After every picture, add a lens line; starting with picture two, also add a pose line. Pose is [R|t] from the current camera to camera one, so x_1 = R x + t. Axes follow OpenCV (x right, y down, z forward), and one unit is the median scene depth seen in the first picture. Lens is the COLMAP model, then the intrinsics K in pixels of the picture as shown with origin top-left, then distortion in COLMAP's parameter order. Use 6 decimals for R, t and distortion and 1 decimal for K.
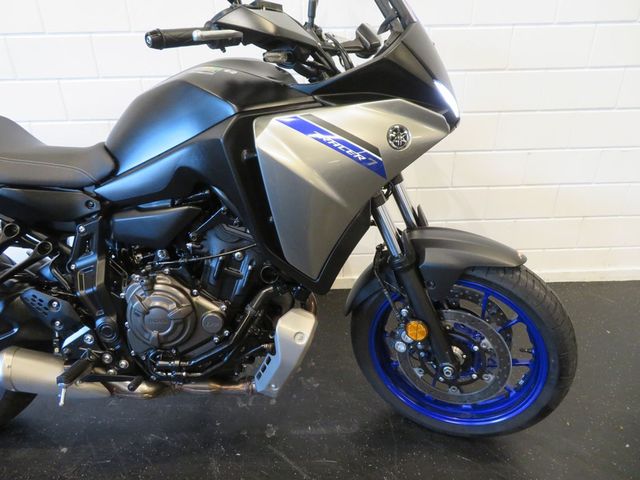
lens RADIAL K [[456.9, 0, 320.0], [0, 456.9, 240.0], [0, 0, 1]] dist [-0.009379, 0.000620]
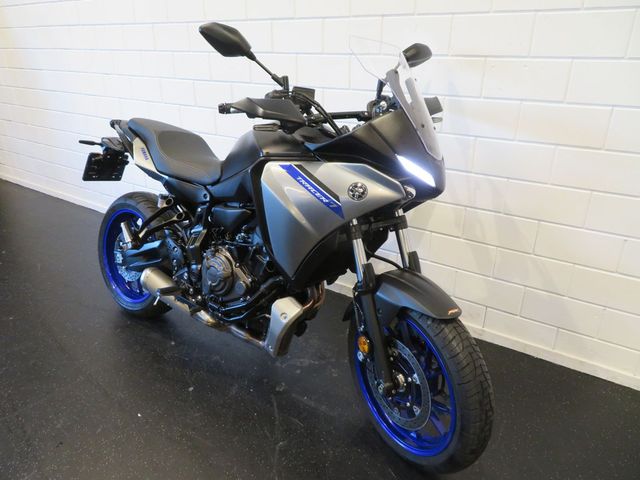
lens RADIAL K [[456.9, 0, 320.0], [0, 456.9, 240.0], [0, 0, 1]] dist [-0.009379, 0.000620]
pose [[0.816142, 0.244064, -0.523779, 0.708186], [-0.268981, 0.962695, 0.029464, -0.083171], [0.511431, 0.116839, 0.851344, -0.162372]]
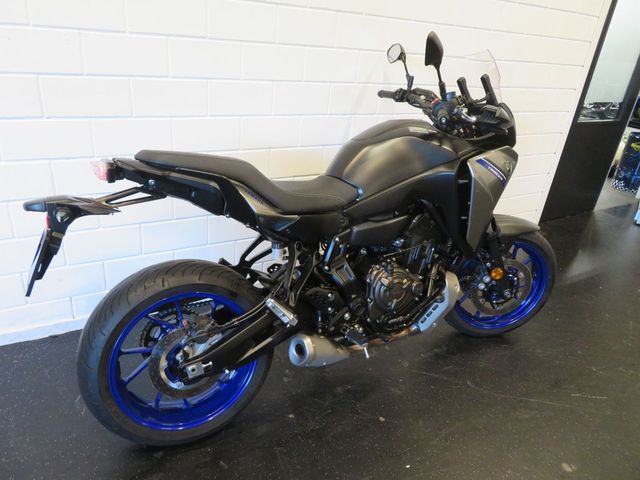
lens RADIAL K [[456.9, 0, 320.0], [0, 456.9, 240.0], [0, 0, 1]] dist [-0.009379, 0.000620]
pose [[0.866082, -0.123449, 0.484420, -1.230794], [0.120508, 0.992010, 0.037349, -0.079326], [-0.485160, 0.026029, 0.874038, -0.204186]]
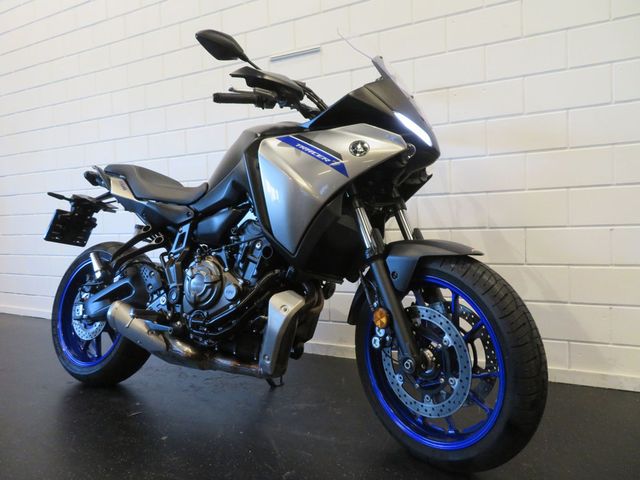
lens RADIAL K [[456.9, 0, 320.0], [0, 456.9, 240.0], [0, 0, 1]] dist [-0.009379, 0.000620]
pose [[0.878382, 0.009513, -0.477865, 0.615125], [-0.194064, 0.920779, -0.338387, 0.431350], [0.436789, 0.389969, 0.810641, -0.029944]]
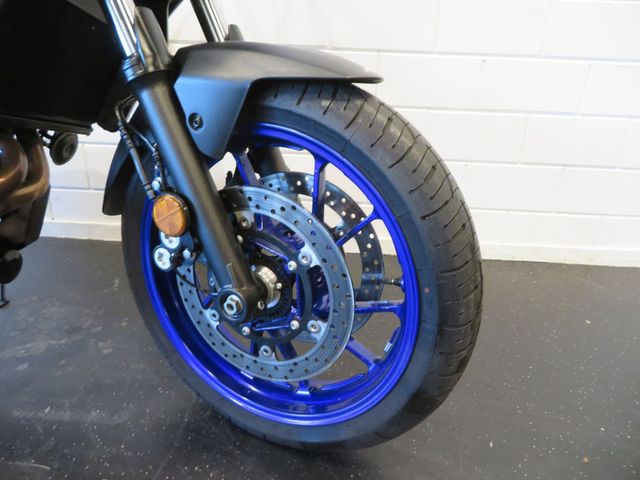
lens RADIAL K [[456.9, 0, 320.0], [0, 456.9, 240.0], [0, 0, 1]] dist [-0.009379, 0.000620]
pose [[0.996509, 0.075631, -0.035356, 0.406669], [-0.077912, 0.994615, -0.068344, 0.251488], [0.029997, 0.070860, 0.997035, 0.498724]]
